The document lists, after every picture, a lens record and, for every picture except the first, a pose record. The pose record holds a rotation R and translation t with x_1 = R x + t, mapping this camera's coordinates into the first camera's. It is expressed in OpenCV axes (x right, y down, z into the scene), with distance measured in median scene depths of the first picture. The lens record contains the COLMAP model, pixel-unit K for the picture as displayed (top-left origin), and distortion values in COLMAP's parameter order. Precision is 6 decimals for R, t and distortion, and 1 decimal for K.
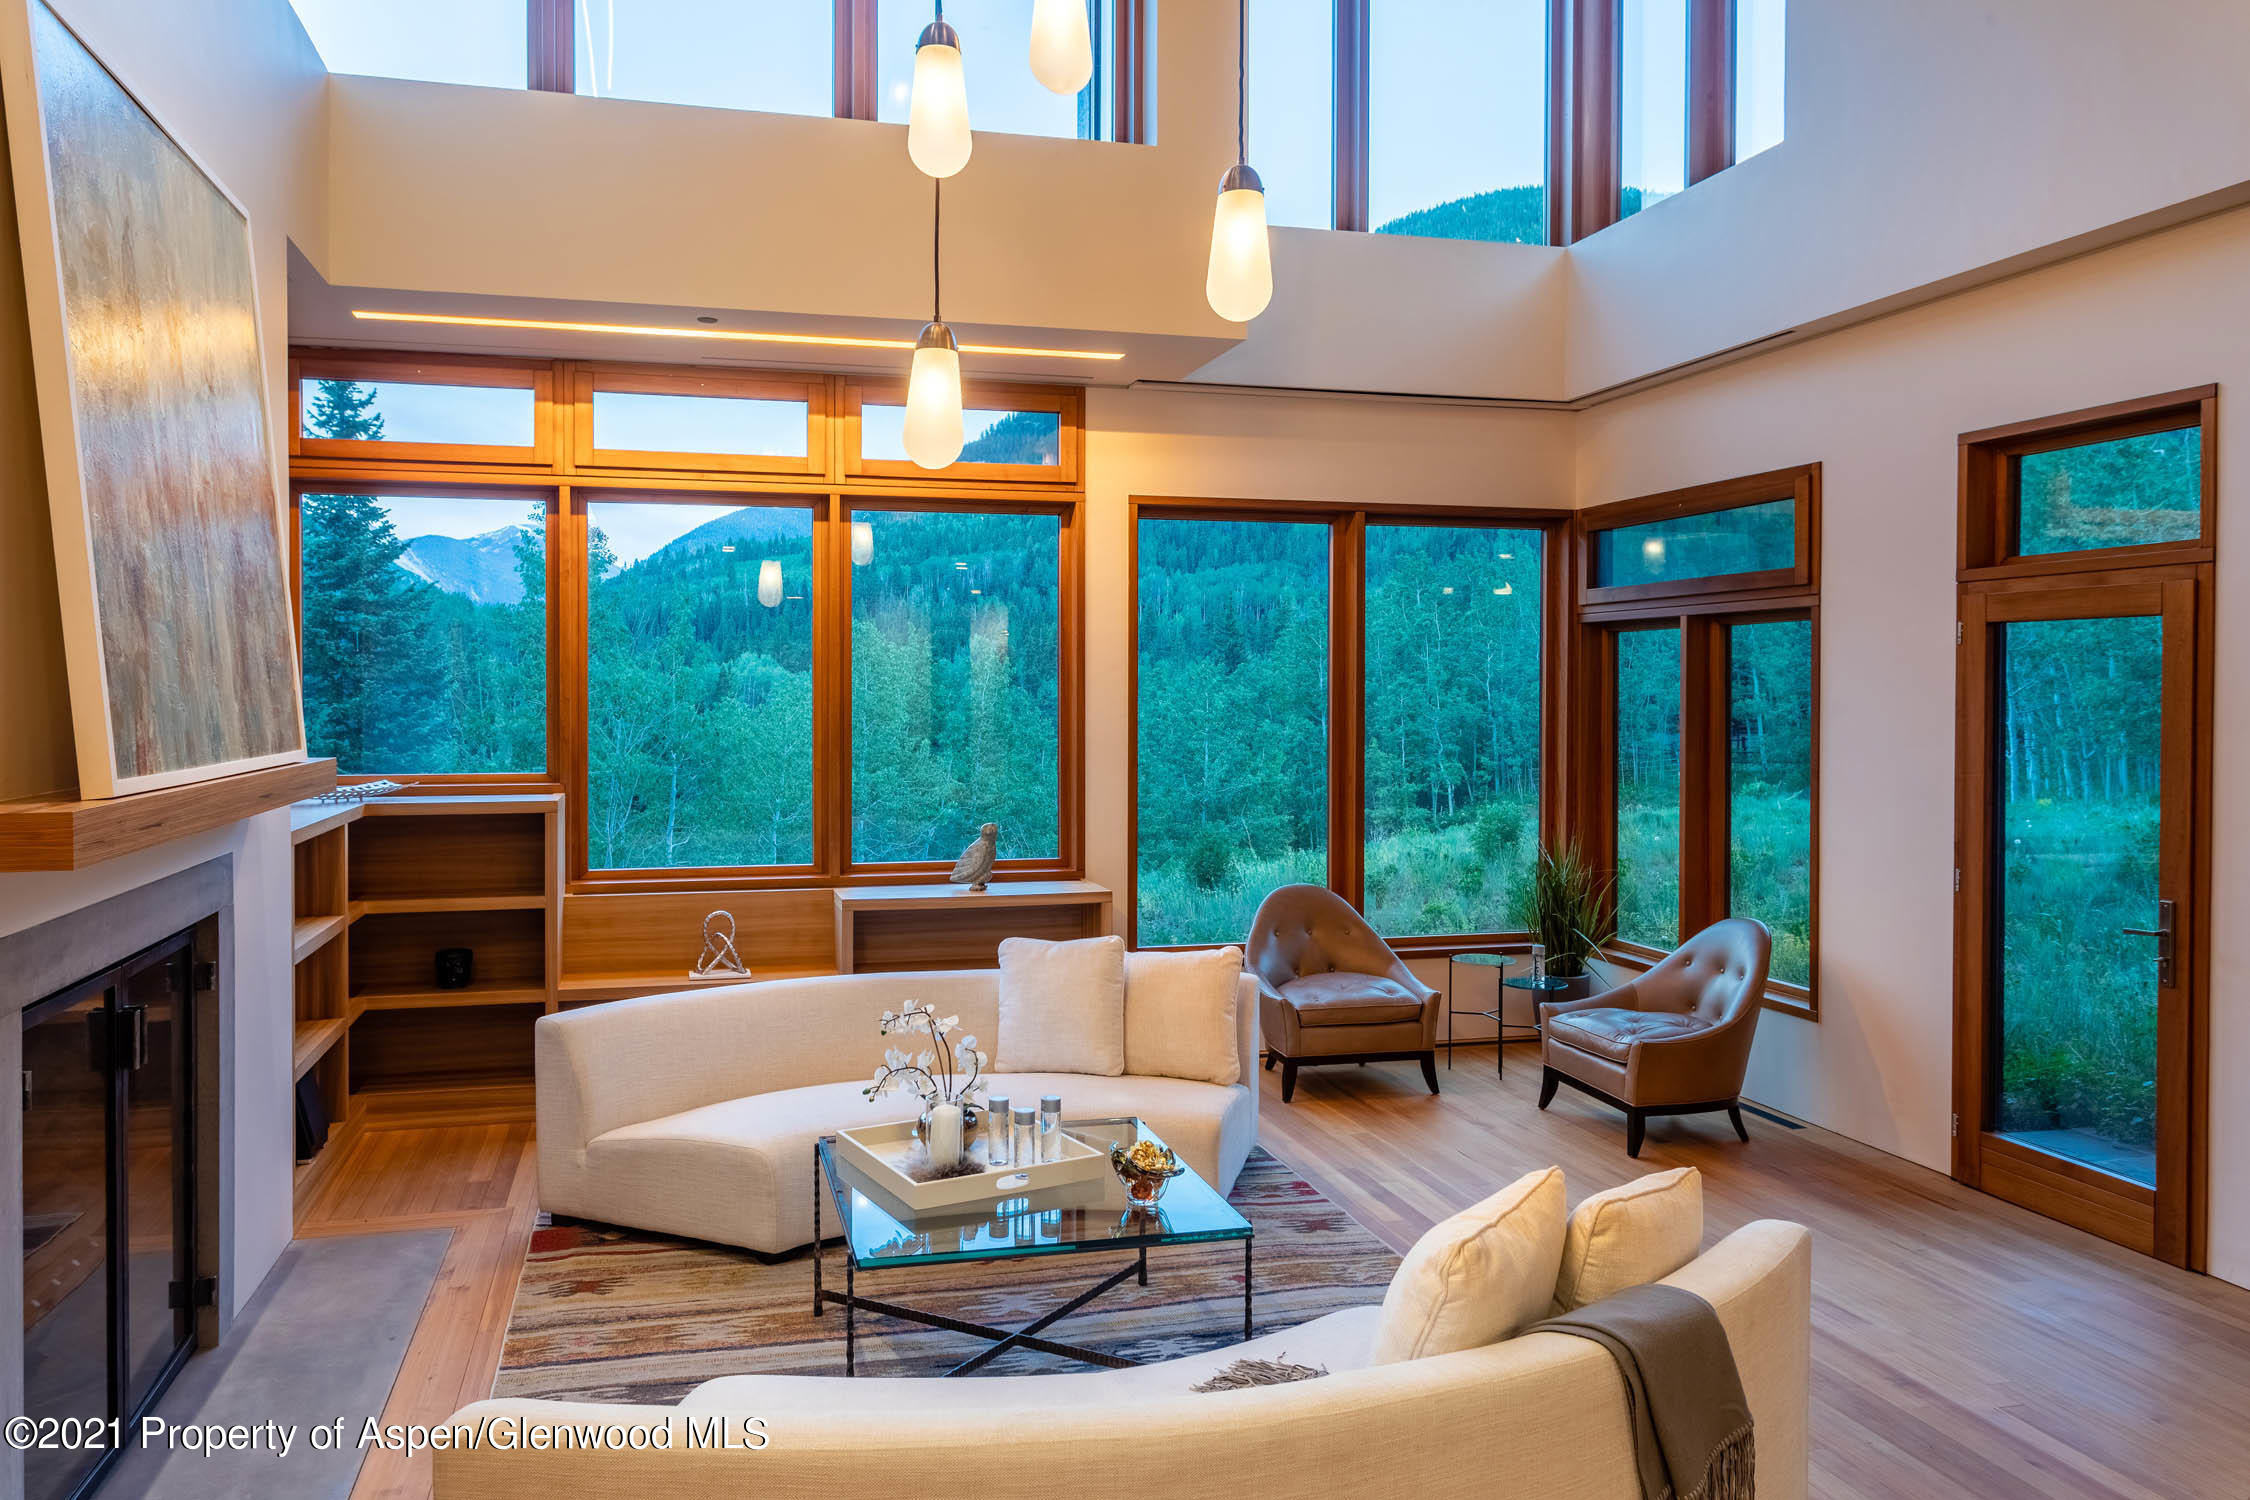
lens RADIAL K [[1556.2, 0, 1054.2], [0, 1556.2, 713.6], [0, 0, 1]] dist [0.000909, 0.002600]
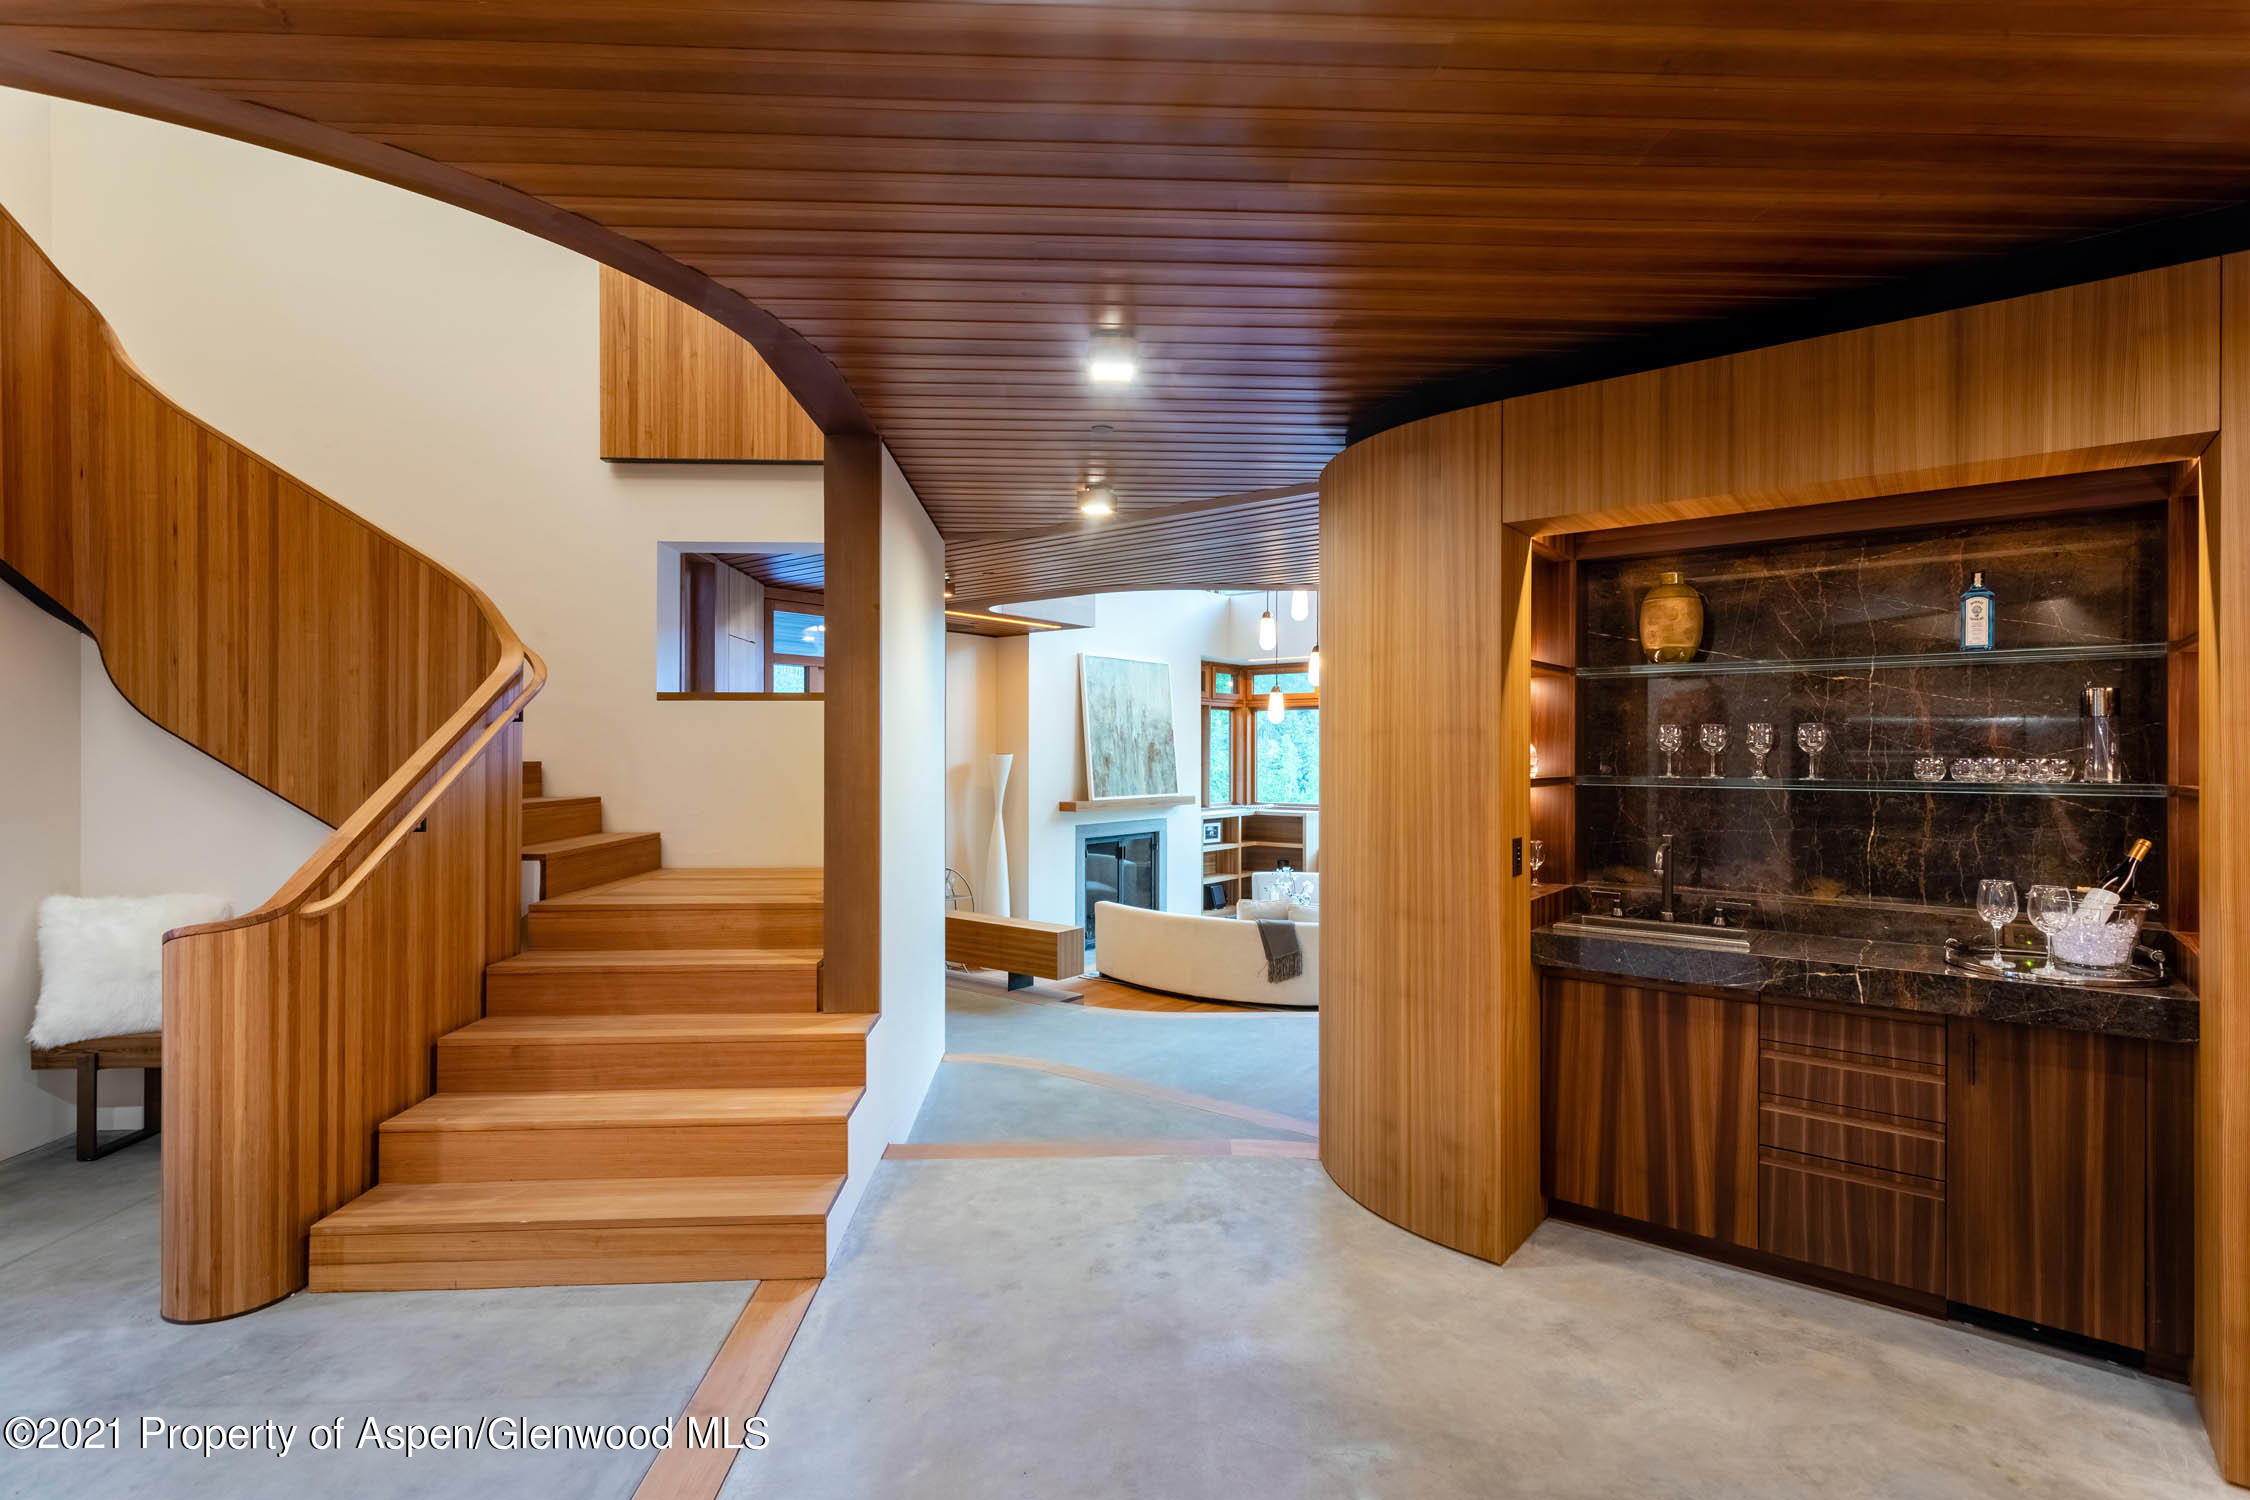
lens RADIAL K [[1074.6, 0, 1125.0], [0, 1074.6, 750.0], [0, 0, 1]] dist [0.006018, 0.000033]
pose [[0.617865, -0.001724, -0.786282, 1.250427], [-0.012586, 0.999848, -0.012082, -0.041377], [0.786184, 0.017361, 0.617749, -0.644772]]
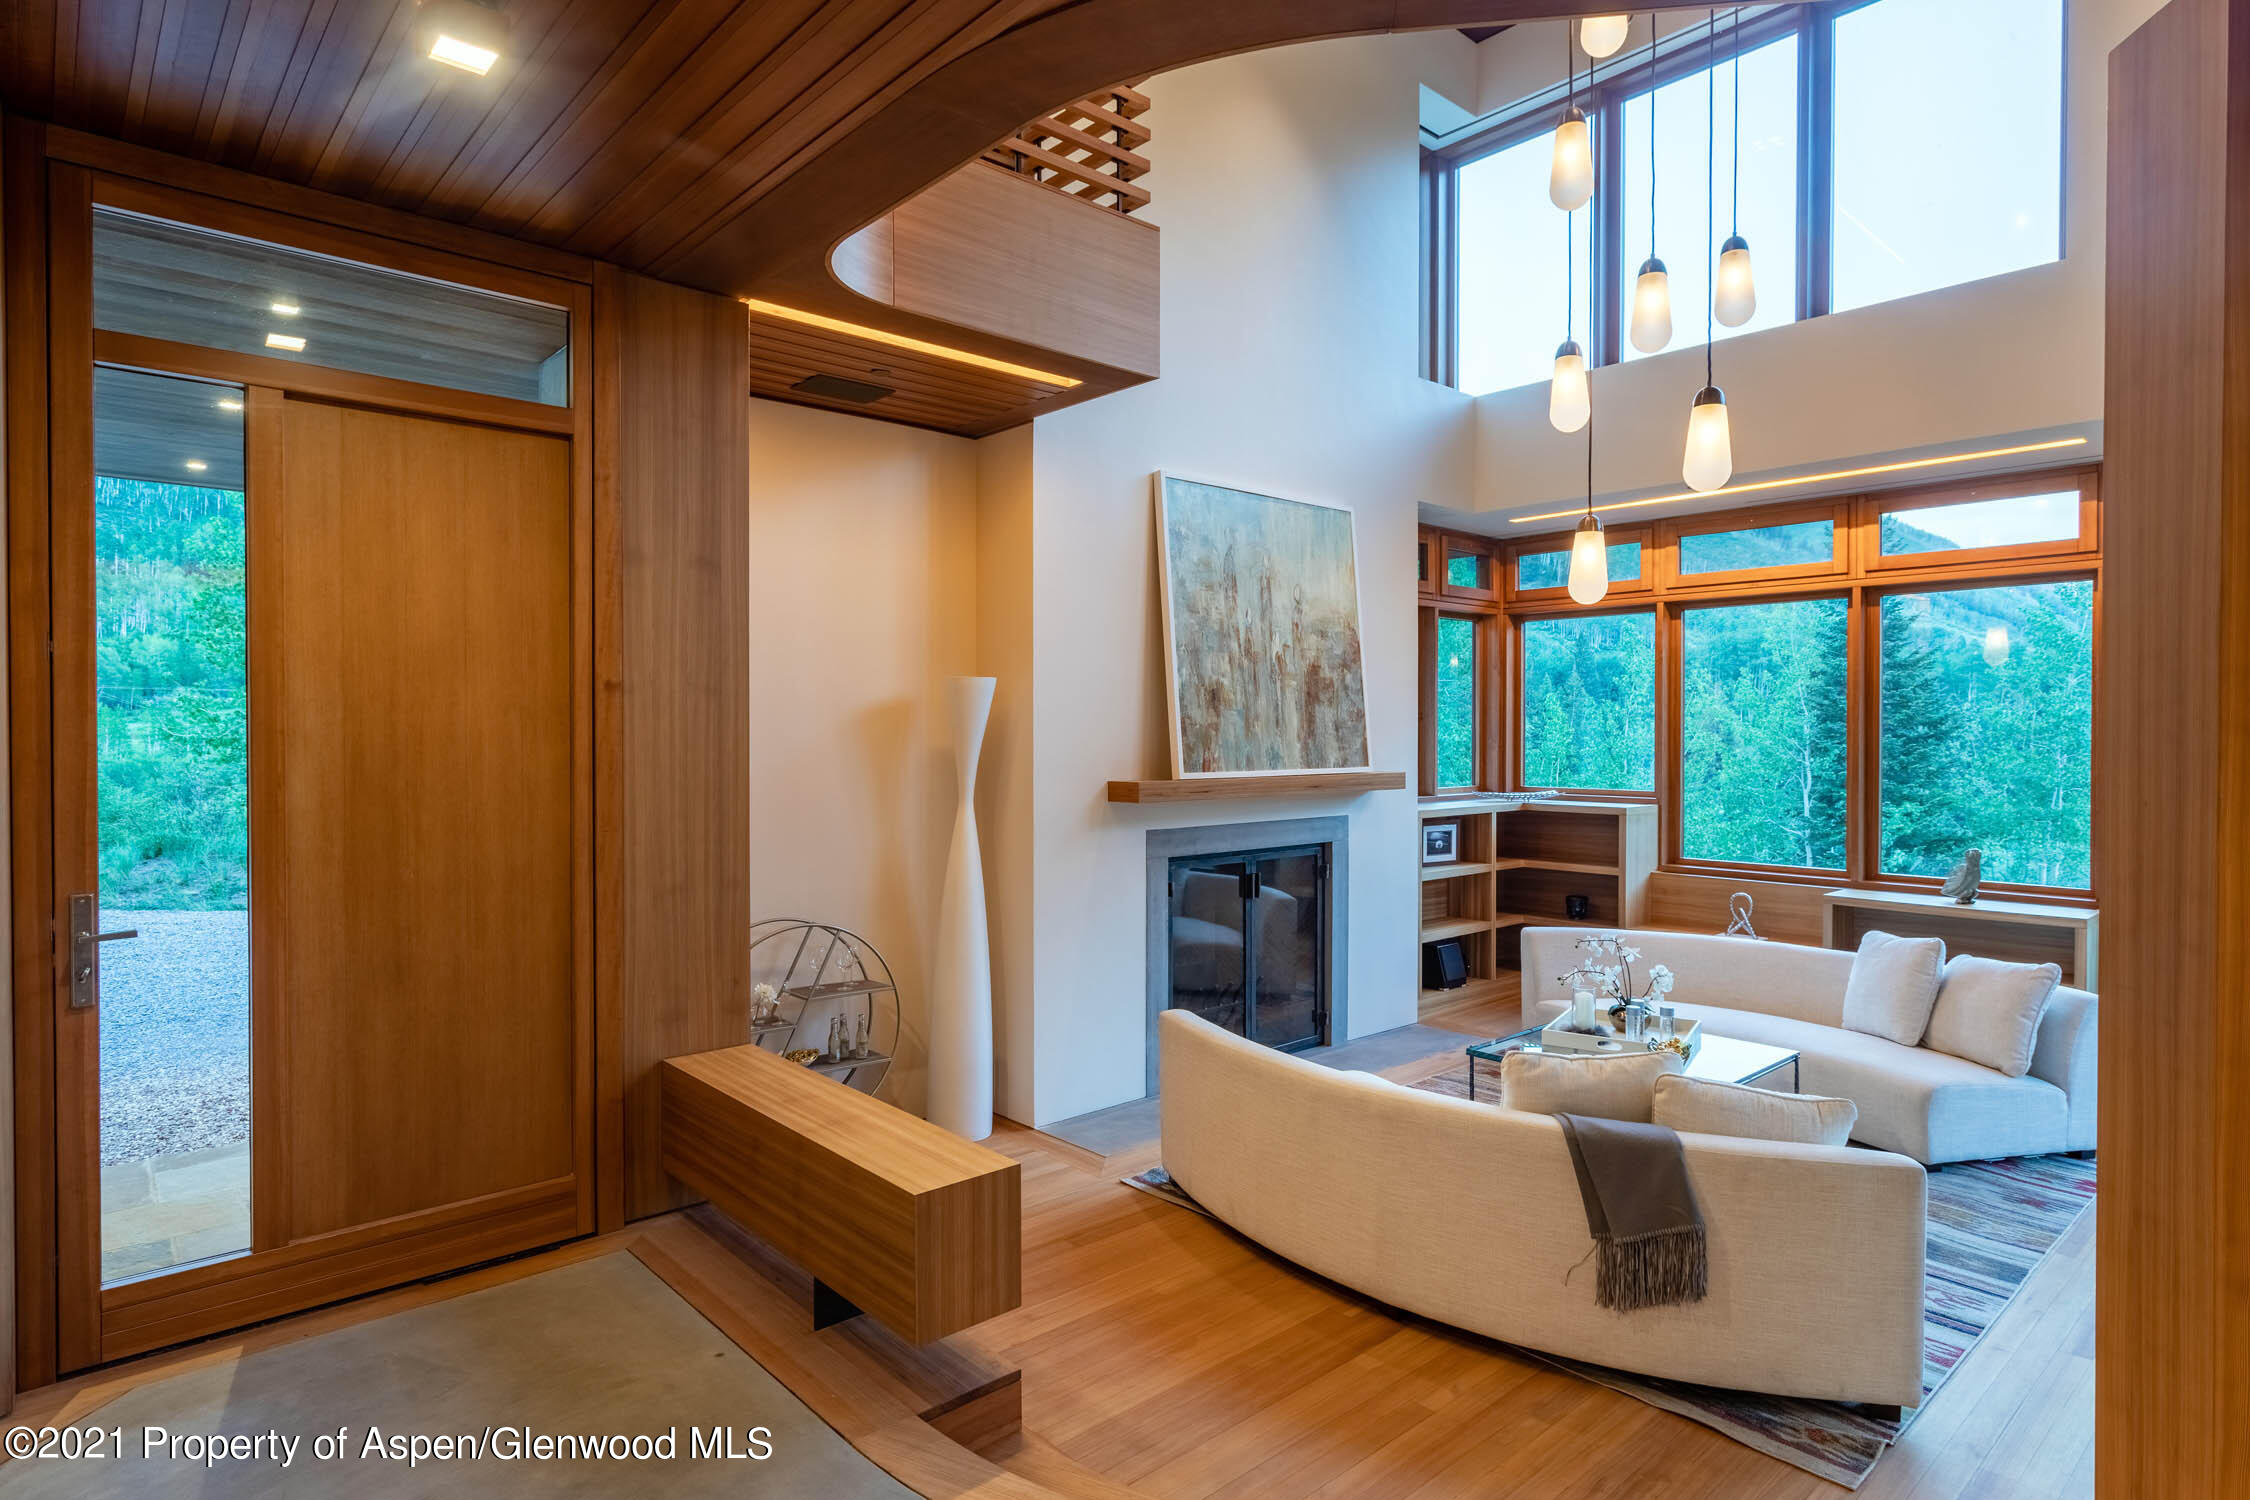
lens RADIAL K [[1221.2, 0, 1125.0], [0, 1221.2, 750.0], [0, 0, 1]] dist [-0.000258, 0.000221]
pose [[0.470737, 0.012807, -0.882181, 0.590169], [-0.013291, 0.999884, 0.007423, -0.004908], [0.882174, 0.008231, 0.470852, -0.024193]]
